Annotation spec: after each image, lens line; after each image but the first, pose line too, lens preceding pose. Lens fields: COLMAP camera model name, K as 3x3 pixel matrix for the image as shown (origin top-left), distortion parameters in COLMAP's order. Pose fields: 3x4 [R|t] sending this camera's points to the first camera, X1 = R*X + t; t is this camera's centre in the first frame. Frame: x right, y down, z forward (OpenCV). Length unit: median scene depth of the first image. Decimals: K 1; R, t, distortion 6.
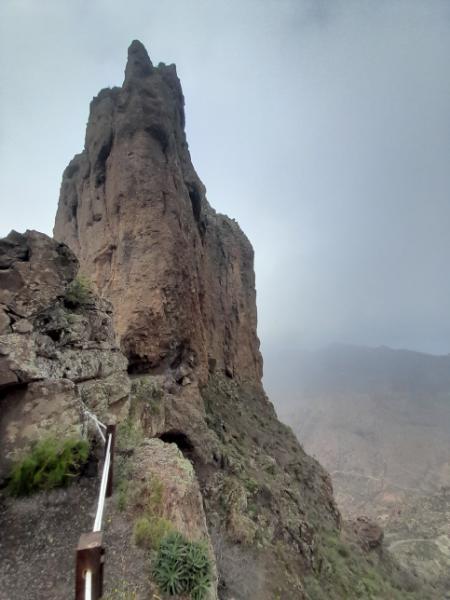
lens RADIAL K [[242.1, 0, 225.0], [0, 242.1, 300.0], [0, 0, 1]] dist [-0.000463, -0.000095]
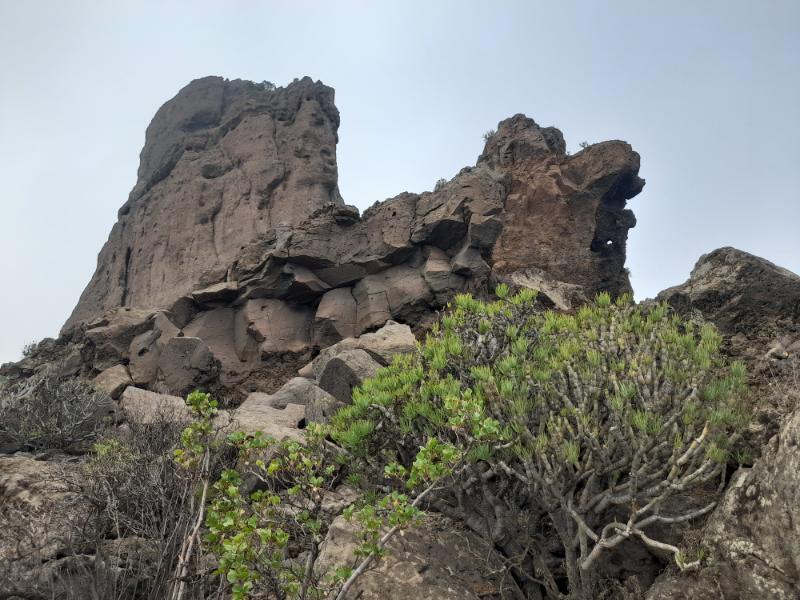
lens RADIAL K [[582.5, 0, 400.0], [0, 582.5, 300.0], [0, 0, 1]] dist [0.049301, -0.000335]
pose [[0.972621, 0.144335, 0.182144, -0.413012], [-0.120790, 0.983540, -0.134379, 0.290872], [-0.198542, 0.108699, 0.974046, -2.128923]]
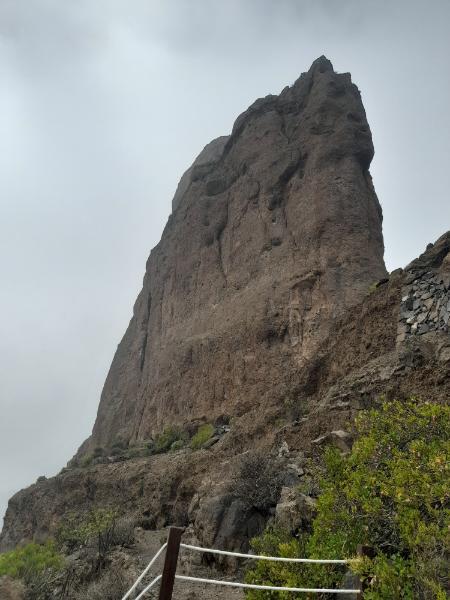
lens RADIAL K [[436.9, 0, 225.0], [0, 436.9, 300.0], [0, 0, 1]] dist [0.049301, -0.000335]
pose [[0.982692, 0.071257, -0.170992, -0.498378], [-0.106624, 0.972398, -0.207540, 0.250219], [0.151484, 0.222180, 0.963166, -0.596471]]
